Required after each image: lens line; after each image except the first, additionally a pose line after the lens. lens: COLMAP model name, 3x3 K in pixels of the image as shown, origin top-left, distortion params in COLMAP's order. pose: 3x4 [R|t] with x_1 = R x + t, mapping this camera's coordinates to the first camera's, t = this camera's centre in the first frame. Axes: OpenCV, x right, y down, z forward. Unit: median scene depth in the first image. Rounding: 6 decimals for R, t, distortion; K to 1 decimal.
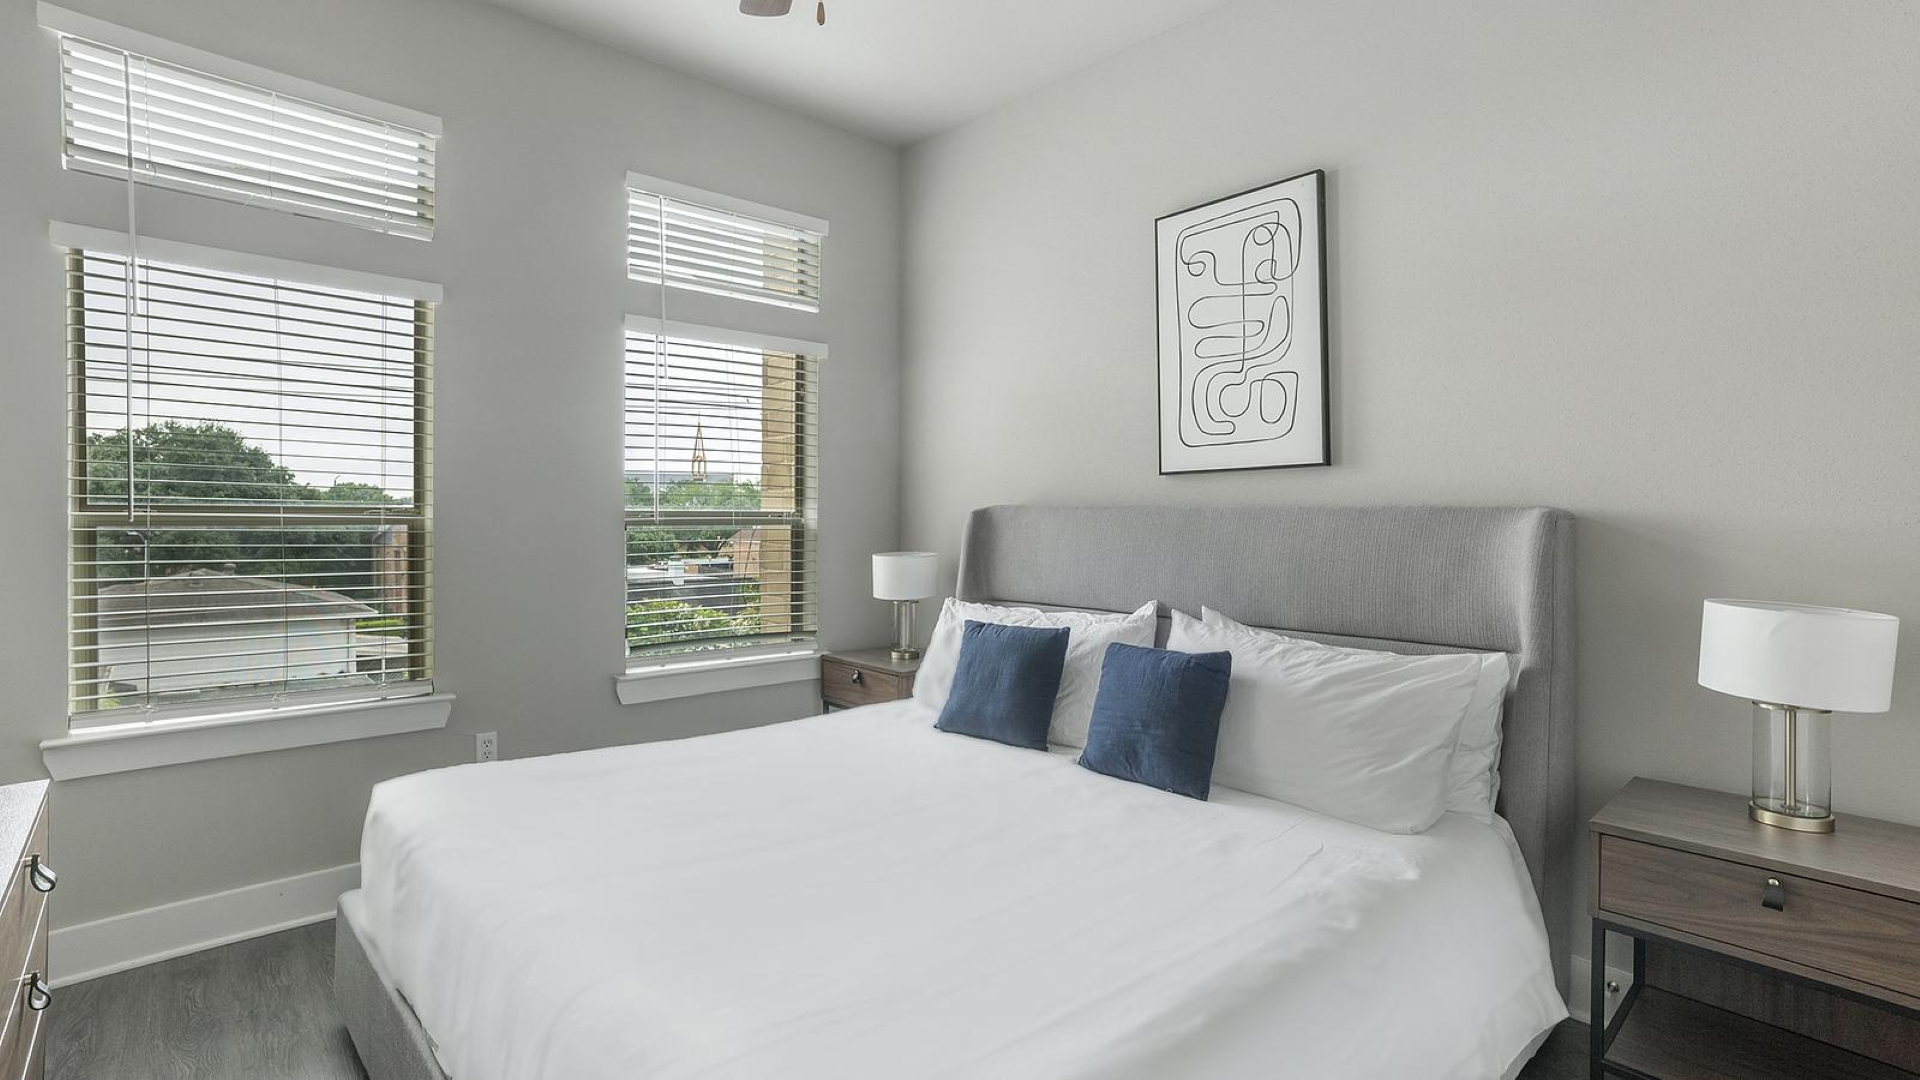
lens RADIAL K [[870.5, 0, 950.1], [0, 870.5, 526.6], [0, 0, 1]] dist [0.021521, 0.000054]
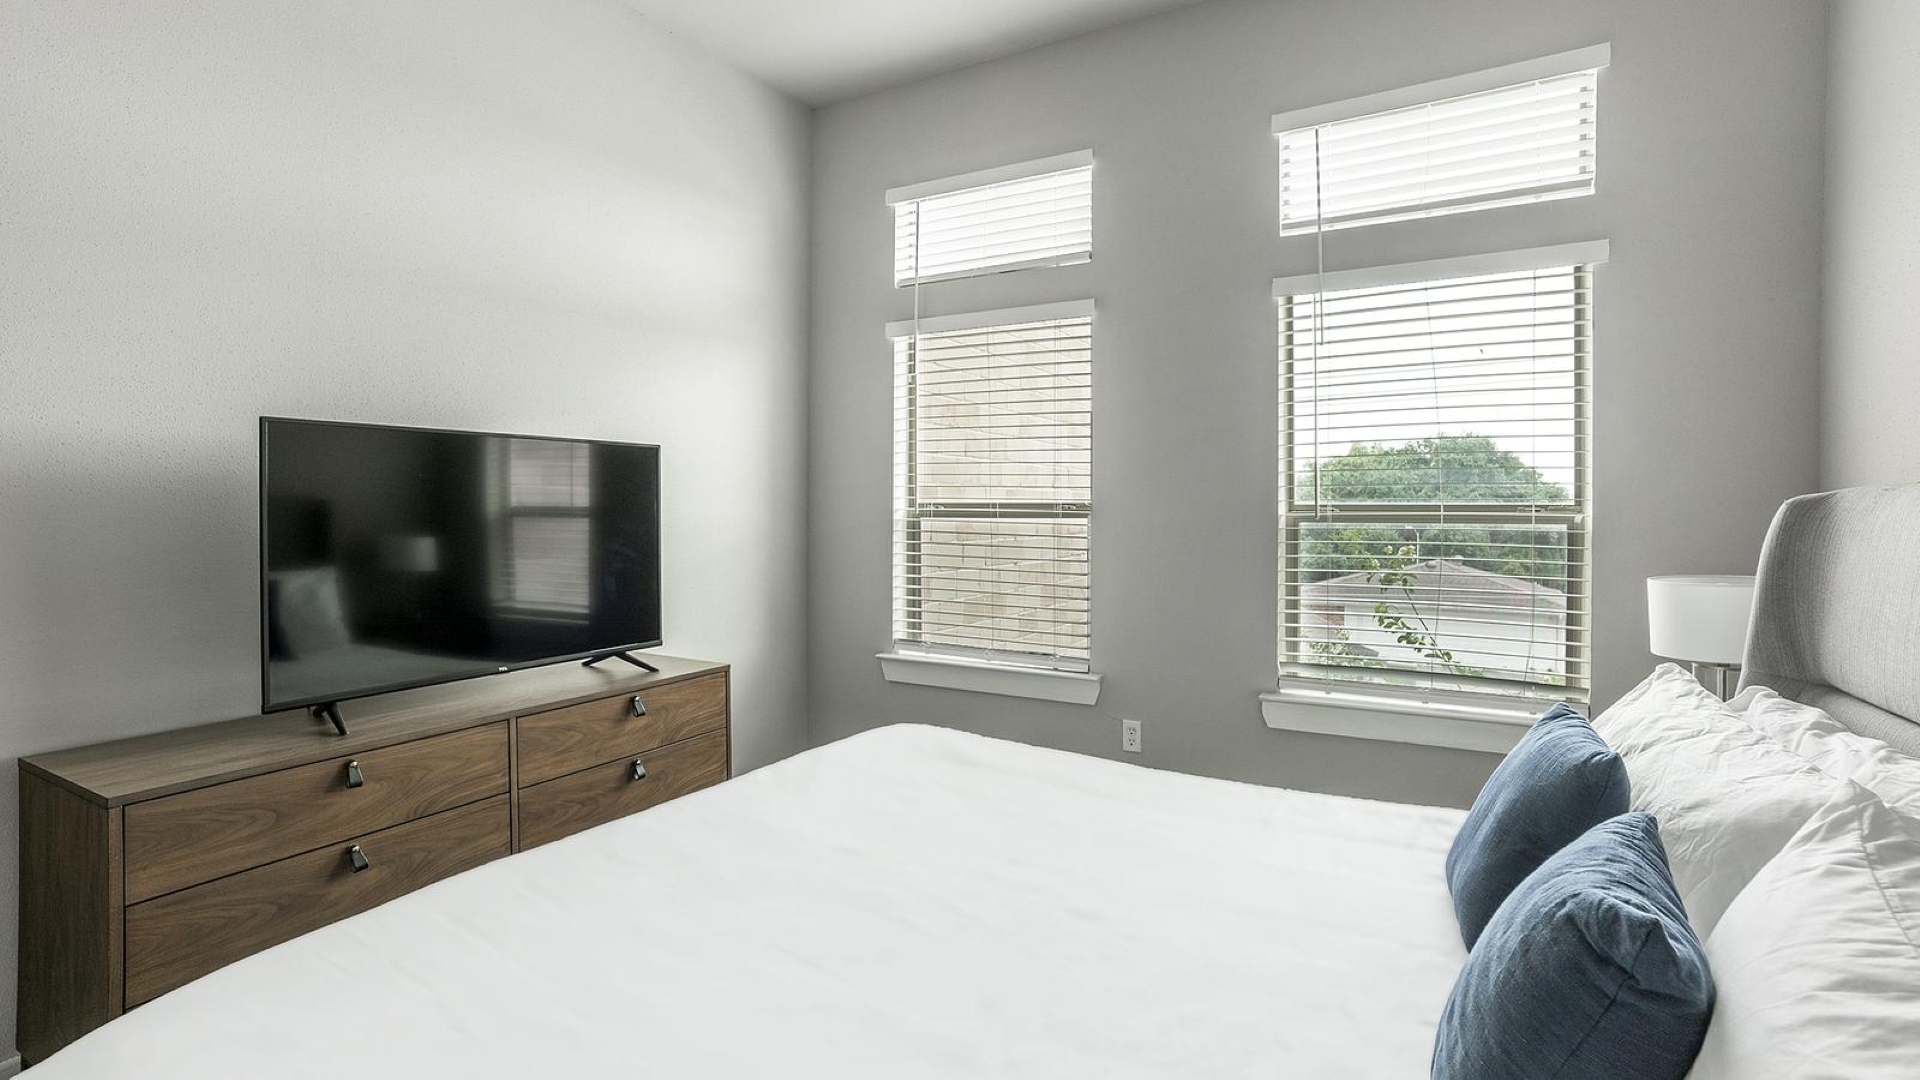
lens RADIAL K [[981.0, 0, 953.9], [0, 981.0, 529.3], [0, 0, 1]] dist [0.000175, 0.003873]
pose [[0.276385, 0.009709, -0.960998, 0.545035], [-0.009425, 0.999928, 0.007392, 0.004361], [0.961001, 0.007014, 0.276456, 0.501456]]
